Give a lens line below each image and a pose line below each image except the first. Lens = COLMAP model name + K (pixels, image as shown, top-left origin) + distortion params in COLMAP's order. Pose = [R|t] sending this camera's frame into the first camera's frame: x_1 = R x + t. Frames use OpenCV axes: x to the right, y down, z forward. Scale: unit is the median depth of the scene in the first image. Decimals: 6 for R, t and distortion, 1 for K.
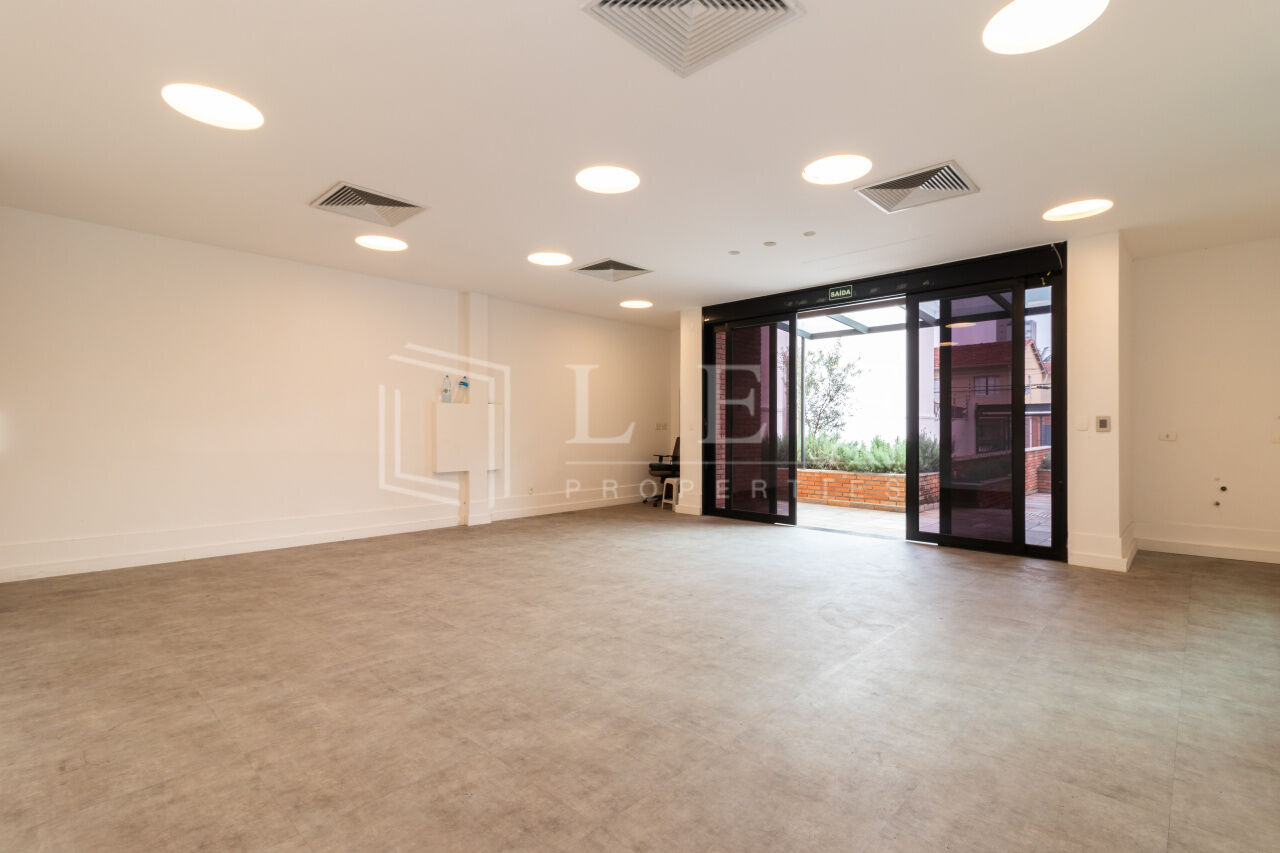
lens RADIAL K [[594.2, 0, 640.9], [0, 594.2, 426.6], [0, 0, 1]] dist [0.005686, -0.000383]
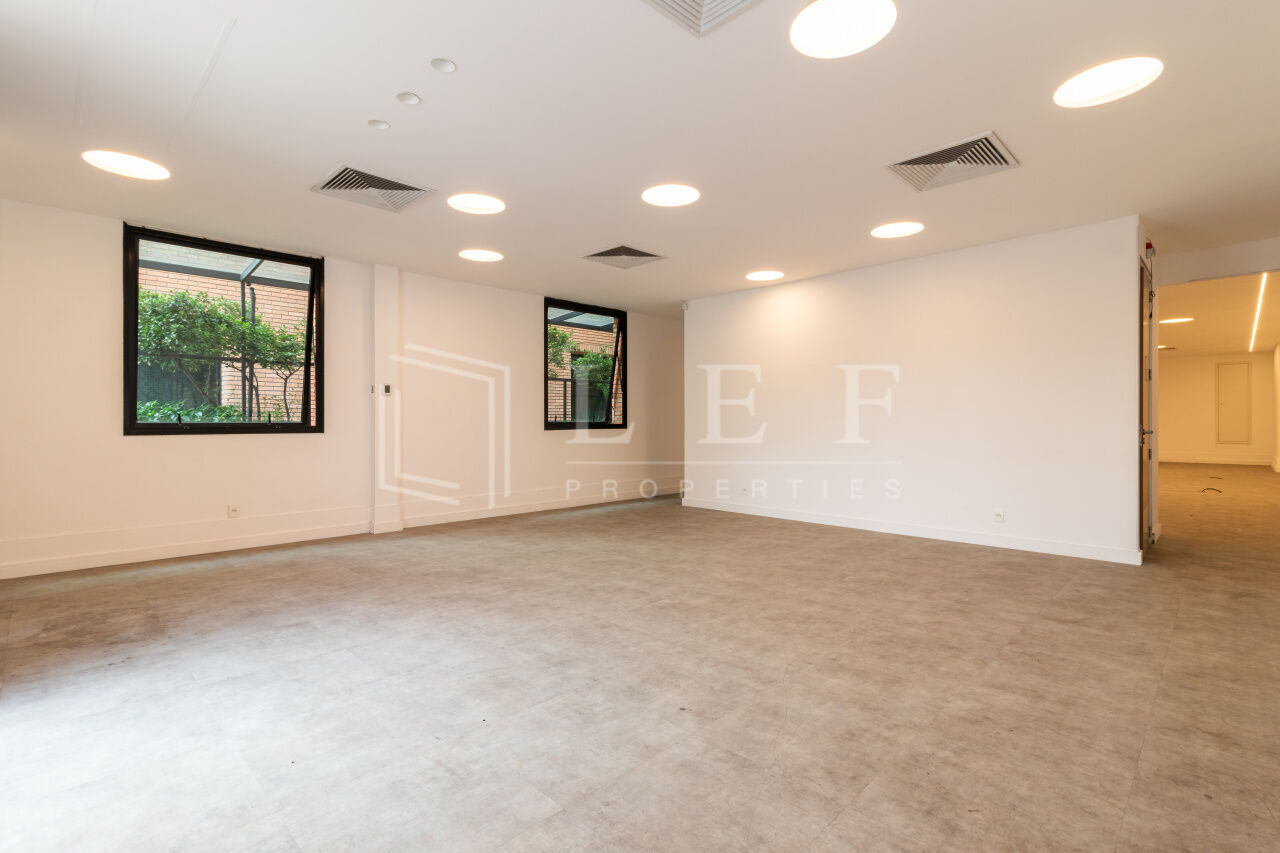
lens RADIAL K [[594.2, 0, 638.9], [0, 594.2, 423.2], [0, 0, 1]] dist [0.005686, -0.000383]
pose [[-0.999635, 0.002144, 0.026937, -0.023188], [0.002219, 0.999994, 0.002764, 0.002599], [-0.026931, 0.002823, -0.999633, 2.004974]]
